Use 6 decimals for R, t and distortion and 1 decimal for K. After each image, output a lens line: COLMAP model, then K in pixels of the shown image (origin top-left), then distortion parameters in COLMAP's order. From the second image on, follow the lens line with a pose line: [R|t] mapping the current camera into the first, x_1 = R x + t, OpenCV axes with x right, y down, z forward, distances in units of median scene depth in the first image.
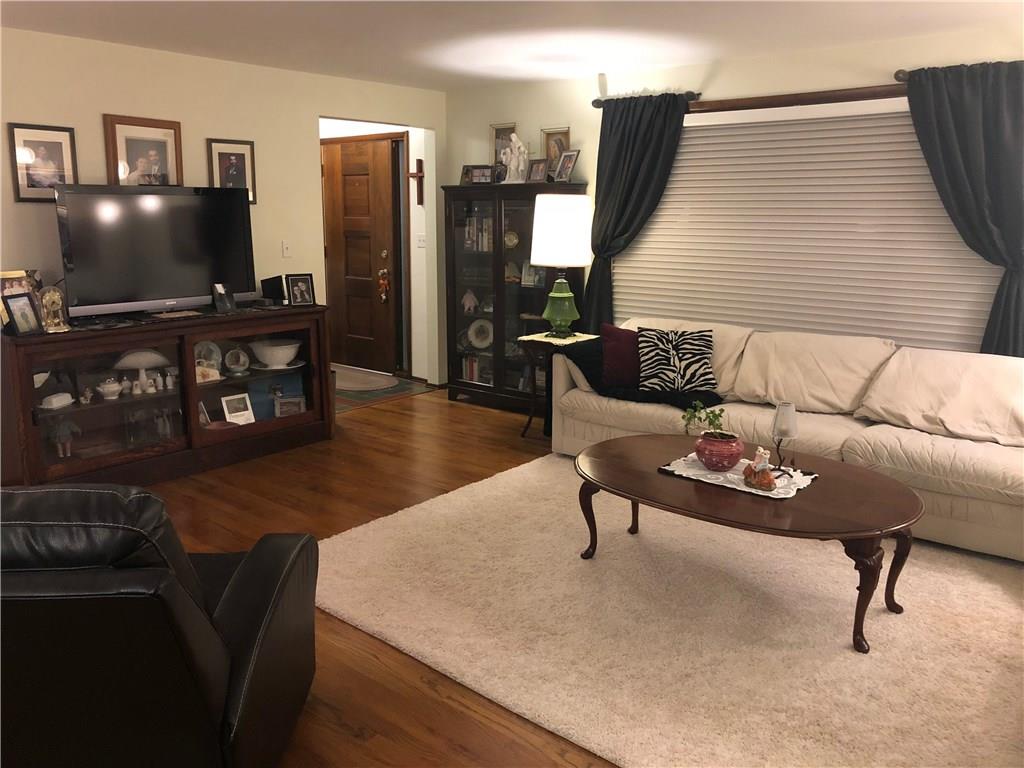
lens RADIAL K [[846.3, 0, 512.0], [0, 846.3, 384.0], [0, 0, 1]] dist [0.018786, -0.005601]
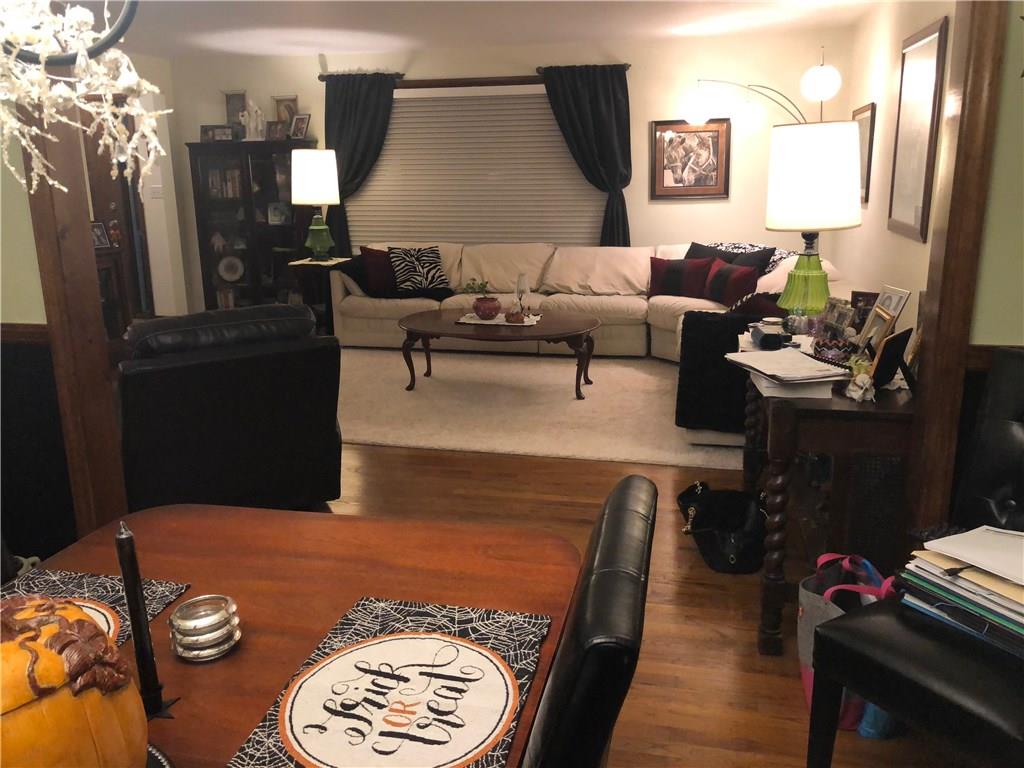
lens RADIAL K [[906.1, 0, 512.0], [0, 906.1, 384.0], [0, 0, 1]] dist [0.278592, -0.826360]
pose [[0.882692, -0.128249, 0.452114, -0.367305], [0.114942, 0.991740, 0.056913, 0.090413], [-0.455679, 0.001730, 0.890142, -0.415752]]
